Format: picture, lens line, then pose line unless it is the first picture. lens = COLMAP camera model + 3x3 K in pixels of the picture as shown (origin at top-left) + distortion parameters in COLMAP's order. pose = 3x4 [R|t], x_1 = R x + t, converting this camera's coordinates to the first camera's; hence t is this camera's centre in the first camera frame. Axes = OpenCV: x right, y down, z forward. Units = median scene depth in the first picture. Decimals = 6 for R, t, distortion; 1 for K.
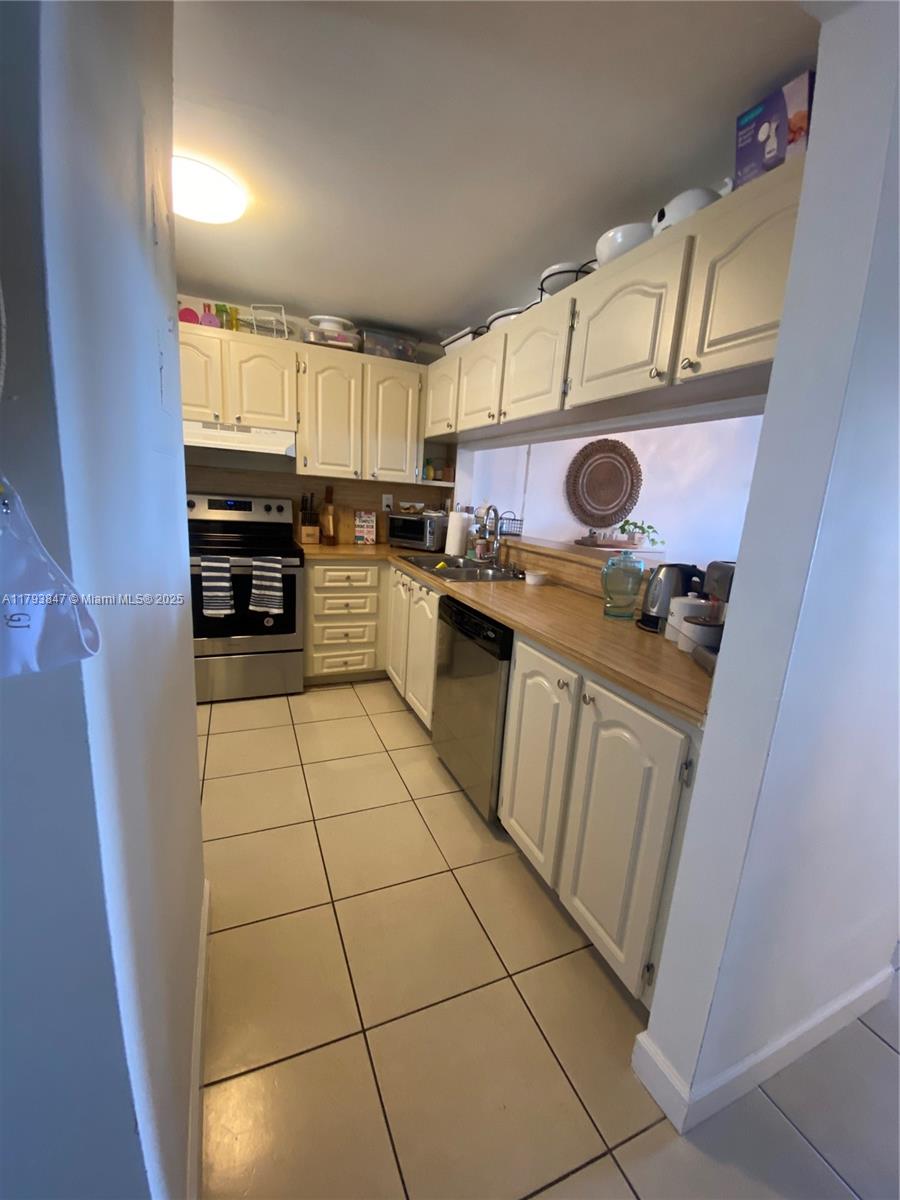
lens RADIAL K [[480.5, 0, 453.6], [0, 480.5, 603.1], [0, 0, 1]] dist [0.044026, -0.000166]
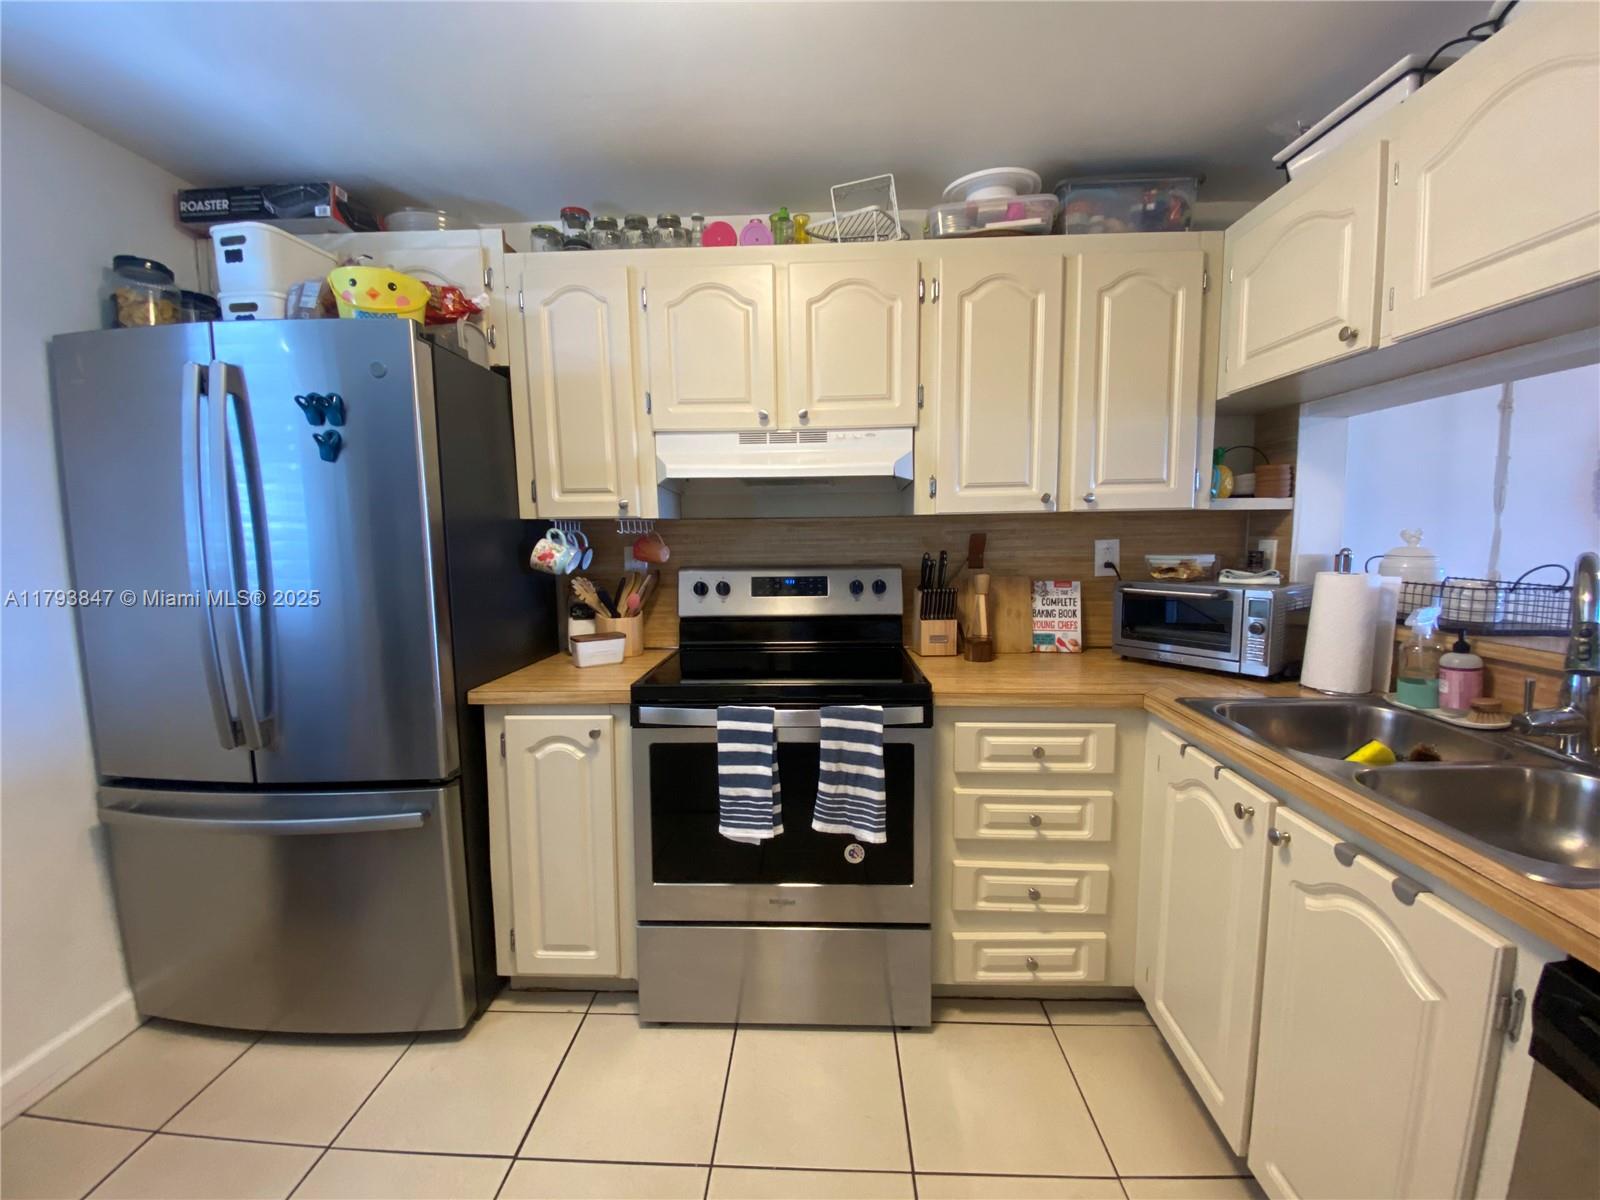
lens RADIAL K [[651.6, 0, 795.9], [0, 651.6, 600.0], [0, 0, 1]] dist [0.016072, -0.019404]
pose [[0.896333, -0.035596, -0.441949, -0.150910], [-0.022499, 0.991836, -0.125517, -0.102479], [0.442809, 0.122449, 0.888215, 0.399399]]
